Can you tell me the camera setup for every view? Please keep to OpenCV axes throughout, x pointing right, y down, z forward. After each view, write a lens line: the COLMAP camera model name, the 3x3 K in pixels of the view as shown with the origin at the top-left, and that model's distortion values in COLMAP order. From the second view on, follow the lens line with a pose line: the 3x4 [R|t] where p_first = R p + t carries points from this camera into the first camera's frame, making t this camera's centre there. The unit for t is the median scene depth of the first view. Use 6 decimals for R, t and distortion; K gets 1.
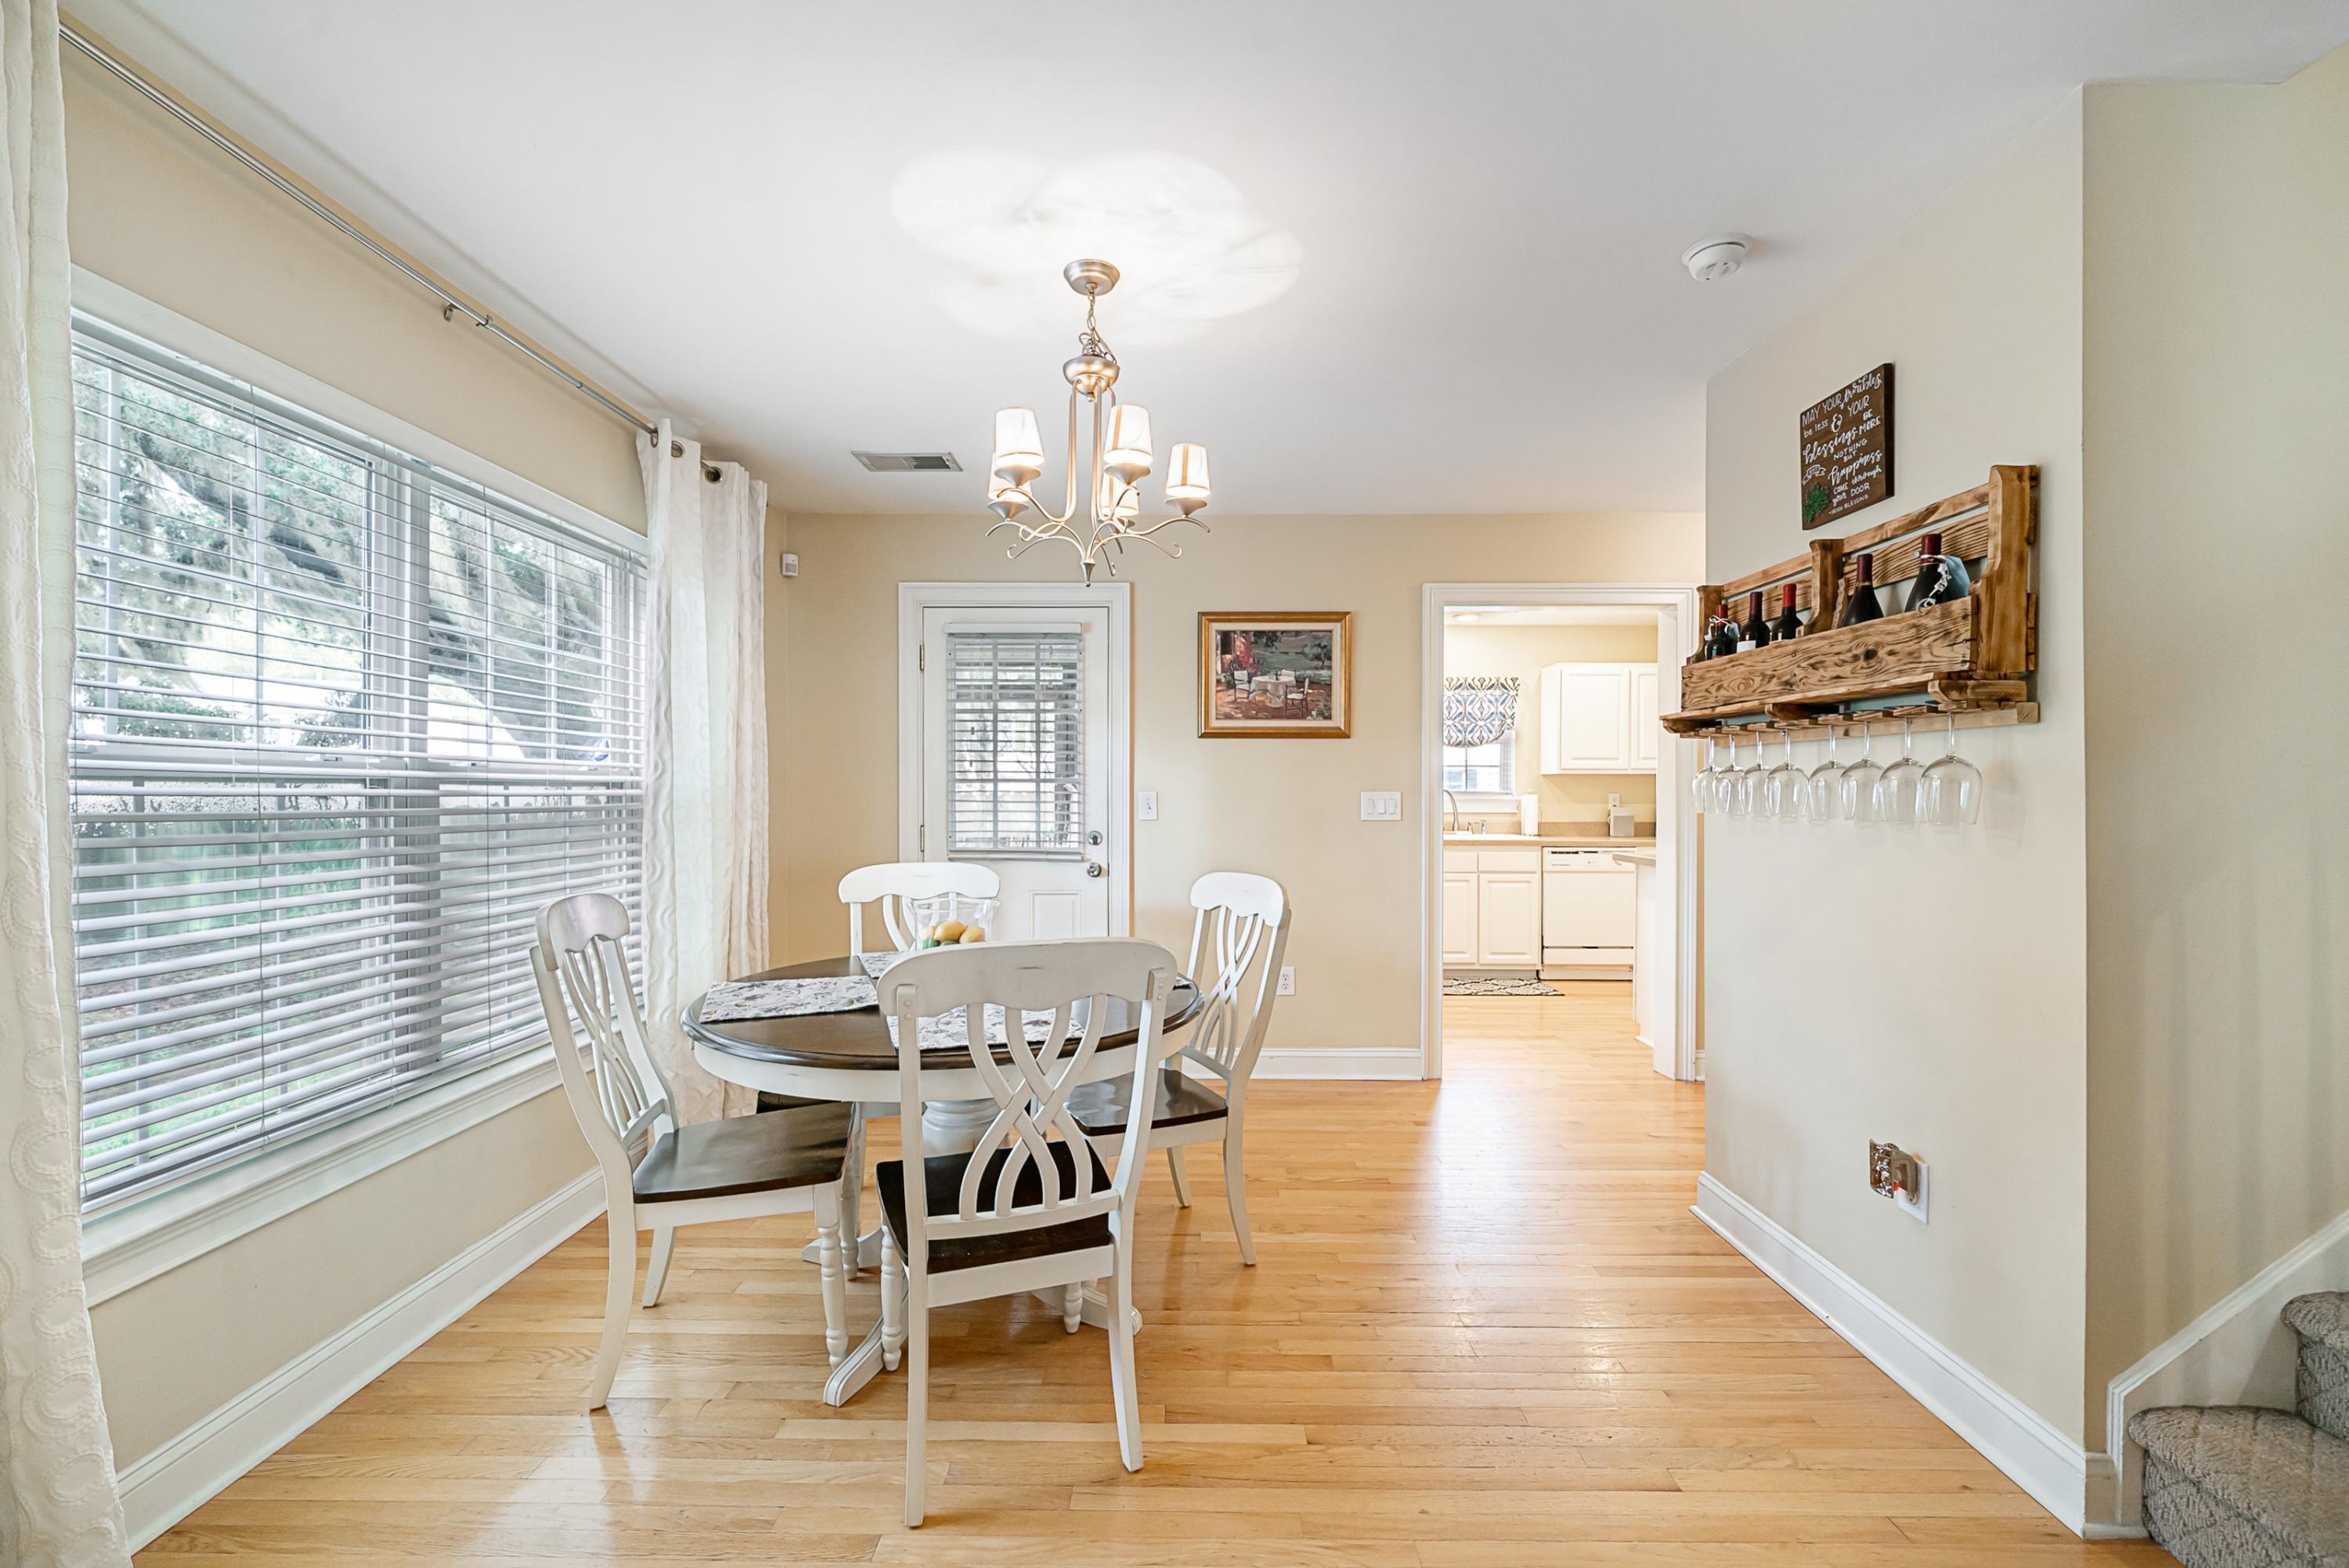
lens RADIAL K [[931.1, 0, 1181.5], [0, 931.1, 801.1], [0, 0, 1]] dist [-0.002544, -0.000132]
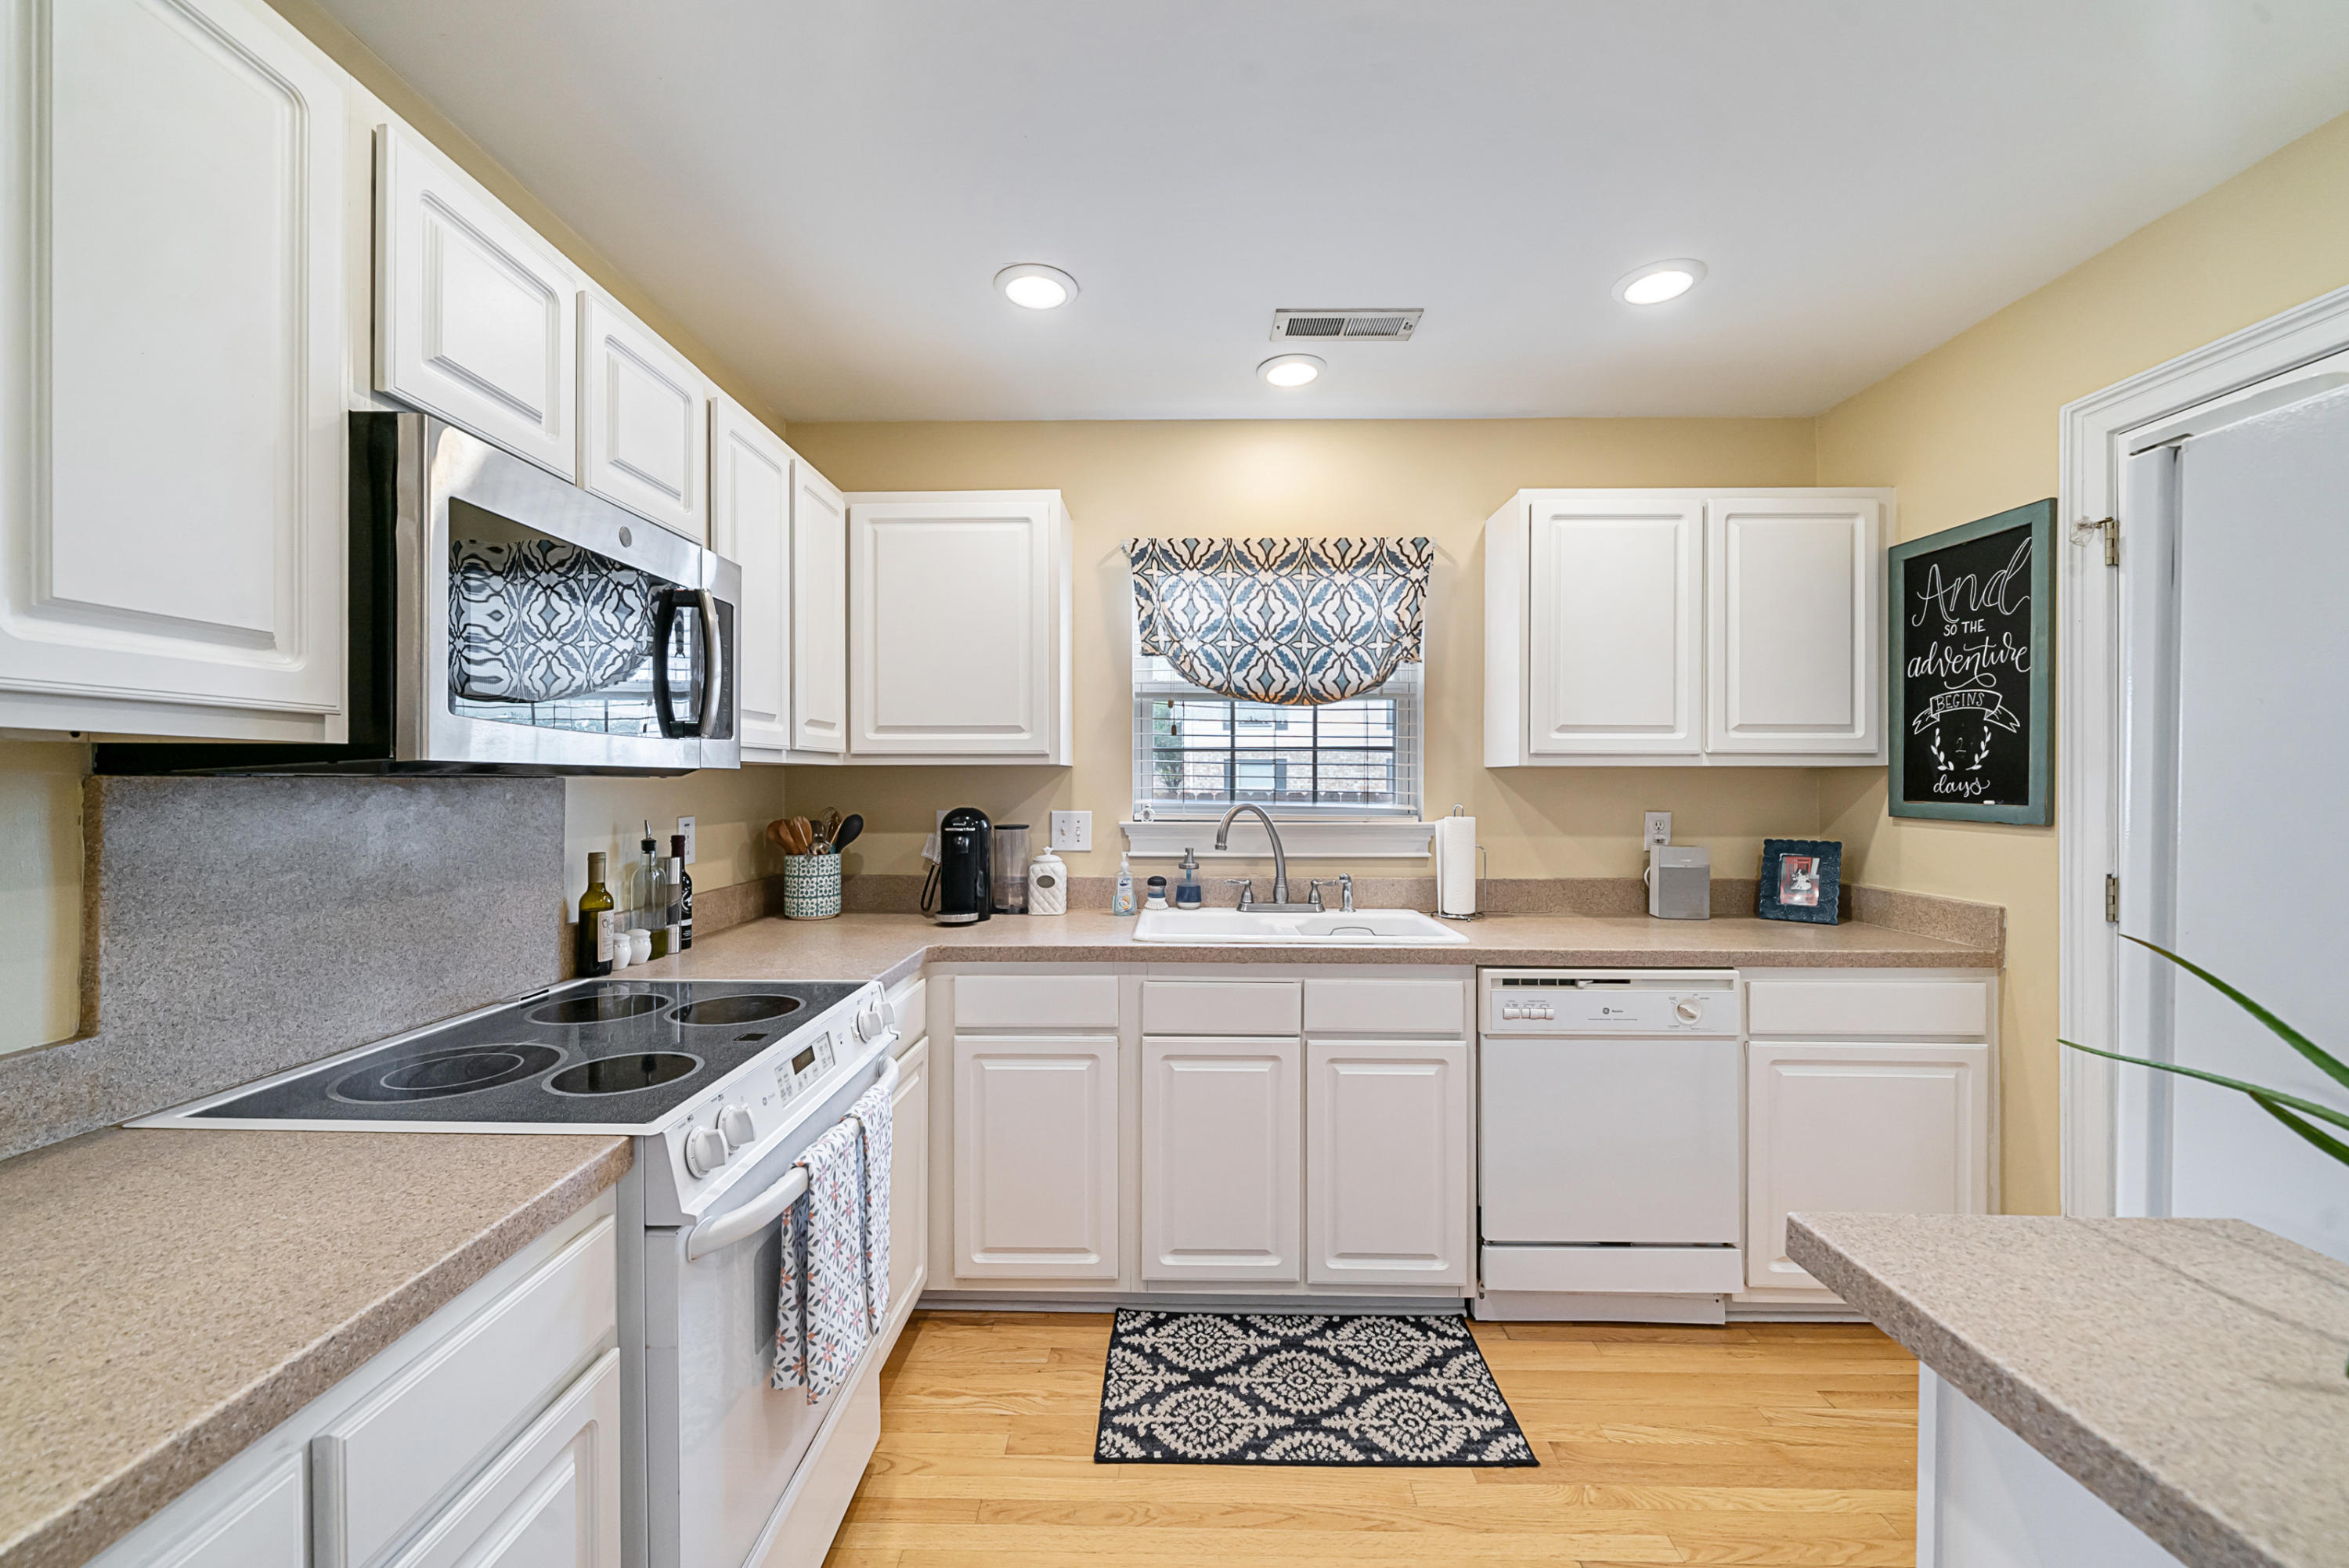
lens RADIAL K [[931.1, 0, 1143.7], [0, 931.1, 777.8], [0, 0, 1]] dist [-0.002544, -0.000132]
pose [[0.999816, 0.000195, -0.019170, 0.397669], [-0.000349, 0.999968, -0.008026, -0.033723], [0.019168, 0.008032, 0.999784, 0.953292]]
